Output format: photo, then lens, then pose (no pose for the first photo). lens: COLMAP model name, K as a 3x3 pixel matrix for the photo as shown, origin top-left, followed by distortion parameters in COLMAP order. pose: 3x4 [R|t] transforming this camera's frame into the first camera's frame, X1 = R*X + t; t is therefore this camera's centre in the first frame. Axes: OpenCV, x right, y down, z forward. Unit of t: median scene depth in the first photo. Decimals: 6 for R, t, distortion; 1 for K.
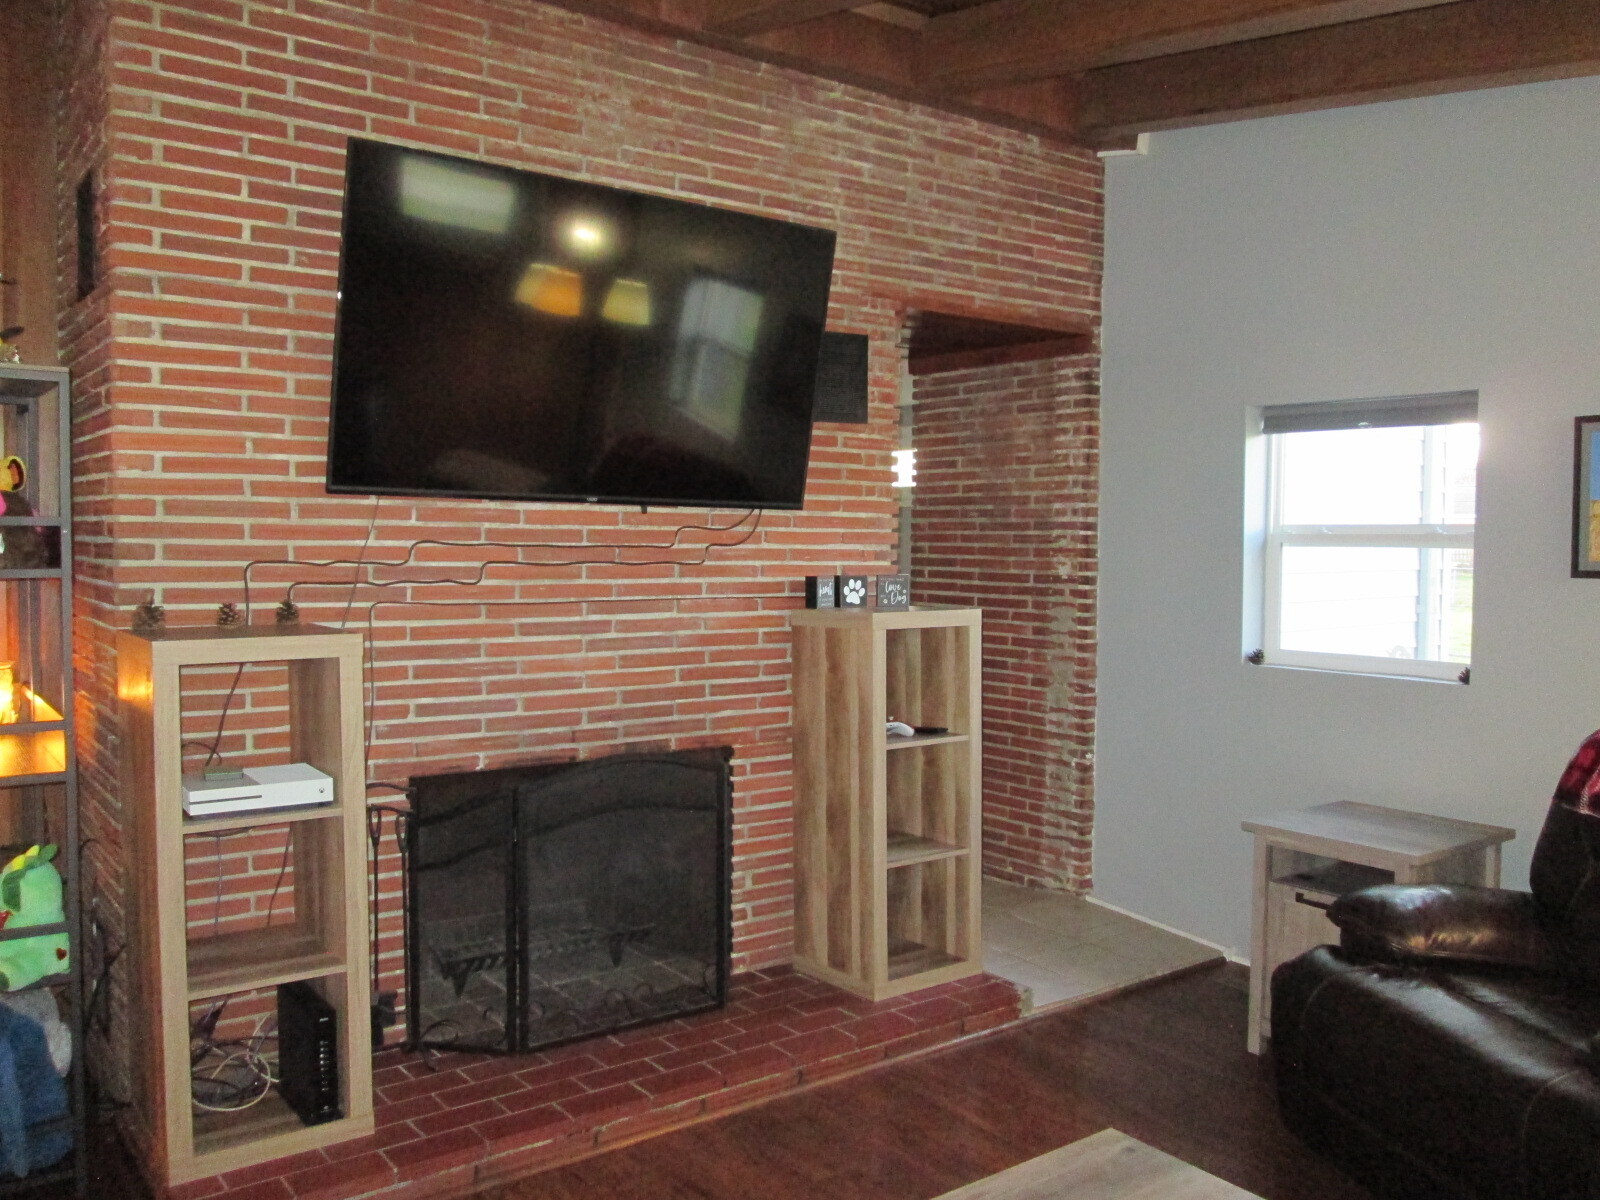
lens RADIAL K [[1326.0, 0, 787.8], [0, 1326.0, 610.6], [0, 0, 1]] dist [-0.050272, 0.025350]
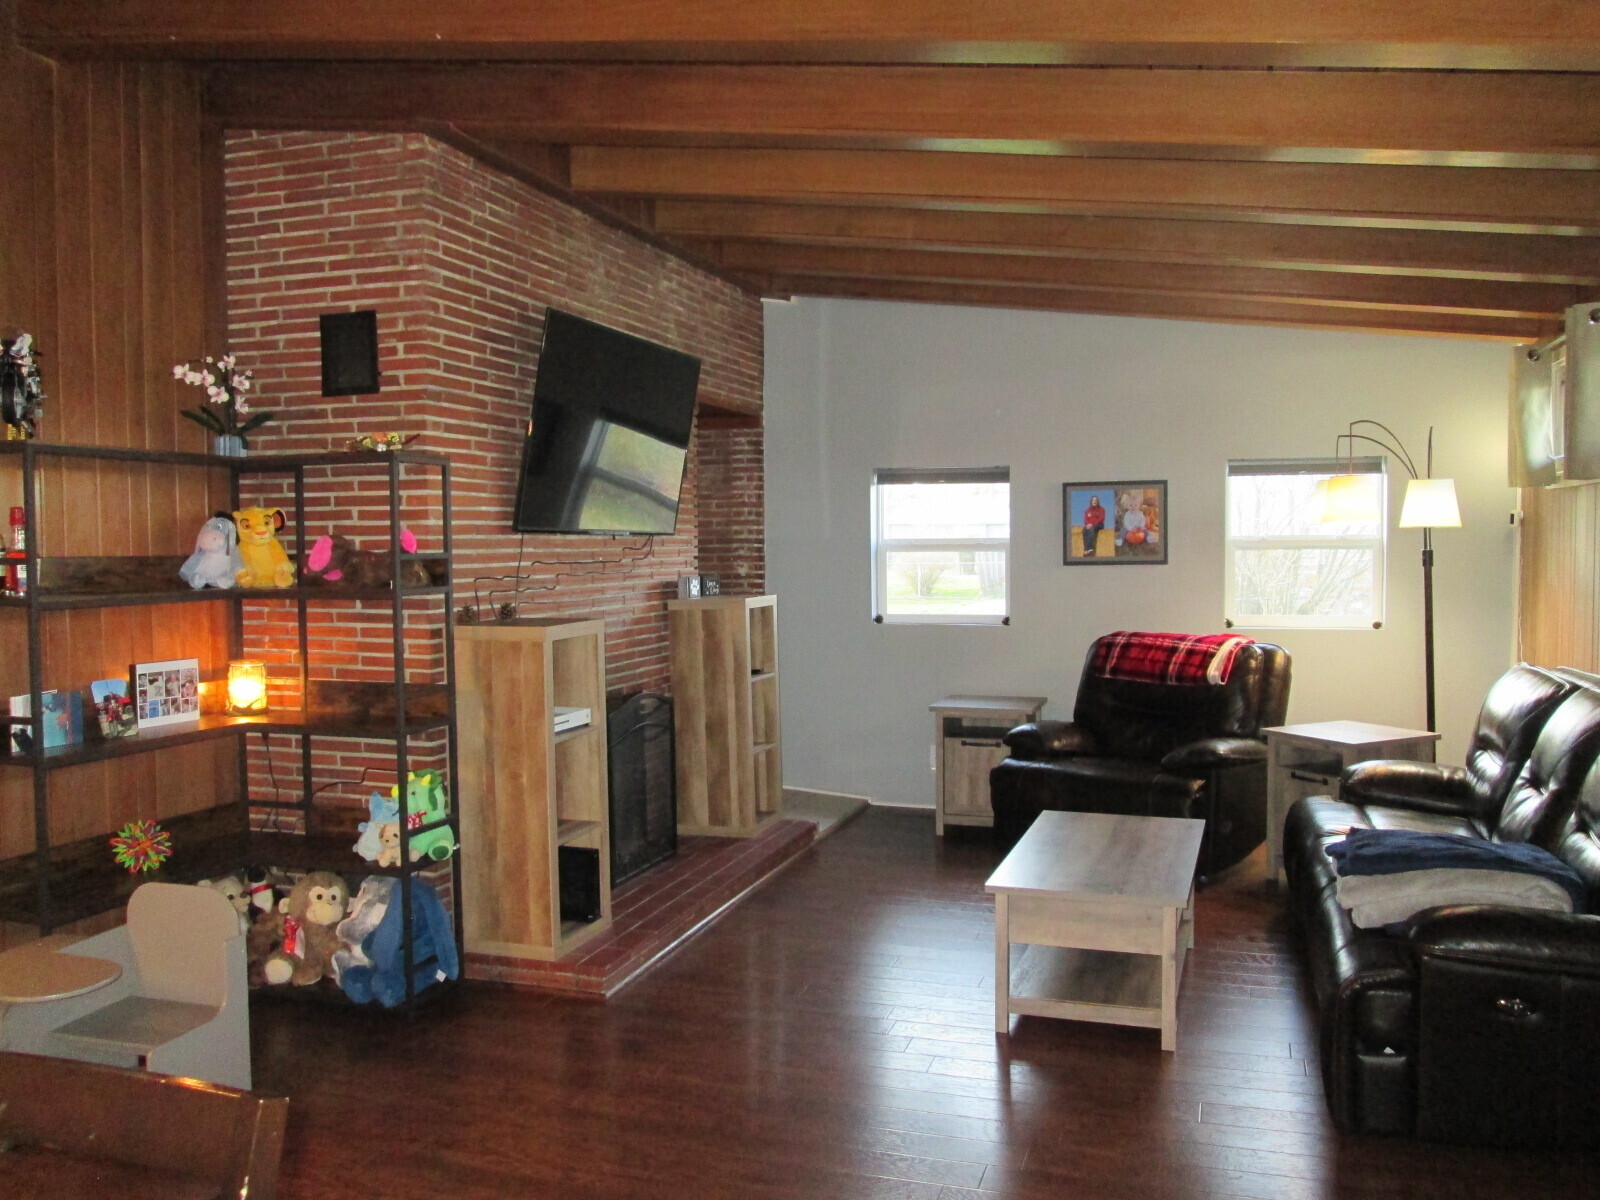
lens RADIAL K [[1326.0, 0, 787.8], [0, 1326.0, 610.6], [0, 0, 1]] dist [-0.050272, 0.025350]
pose [[0.826387, -0.045271, 0.561280, -0.745565], [0.045570, 0.998870, 0.013471, -0.003222], [-0.561256, 0.014446, 0.827516, -0.349697]]
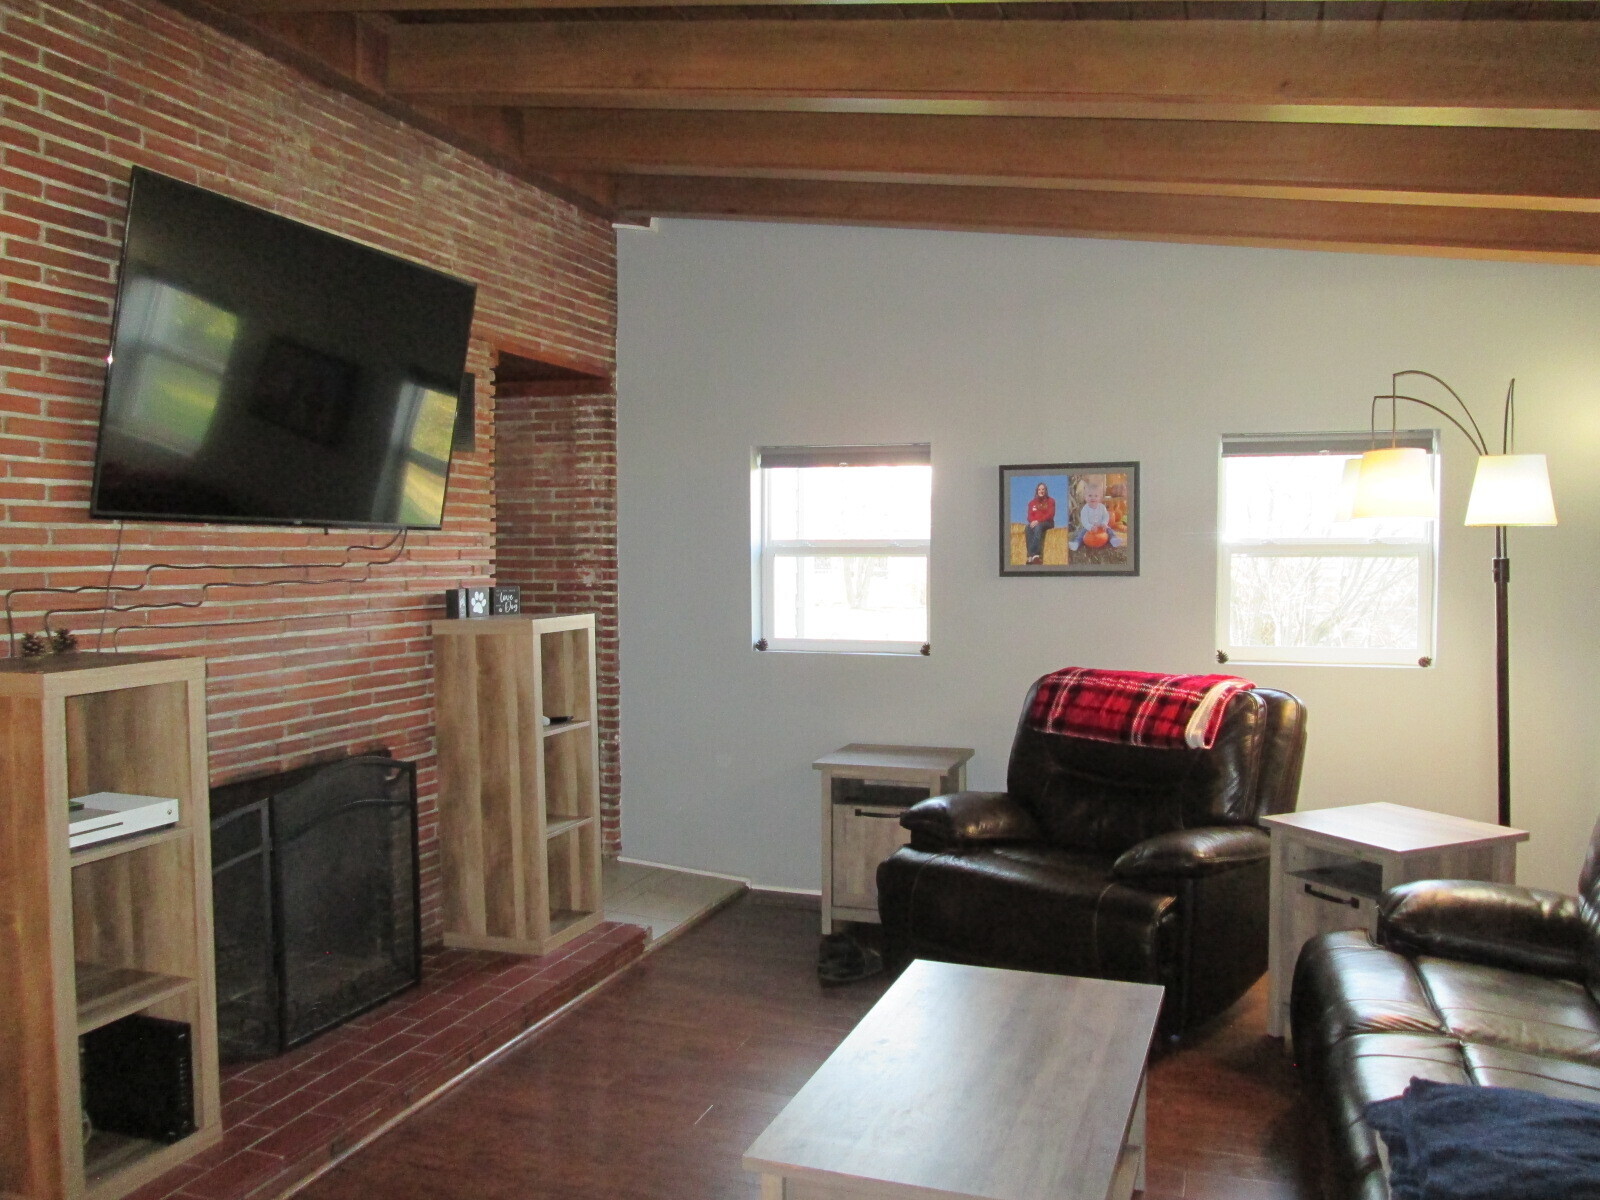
lens RADIAL K [[1326.0, 0, 787.8], [0, 1326.0, 610.6], [0, 0, 1]] dist [-0.050272, 0.025350]
pose [[0.832185, -0.034984, 0.553393, -0.358999], [0.036969, 0.999288, 0.007580, -0.006563], [-0.553264, 0.014150, 0.832885, -0.079356]]
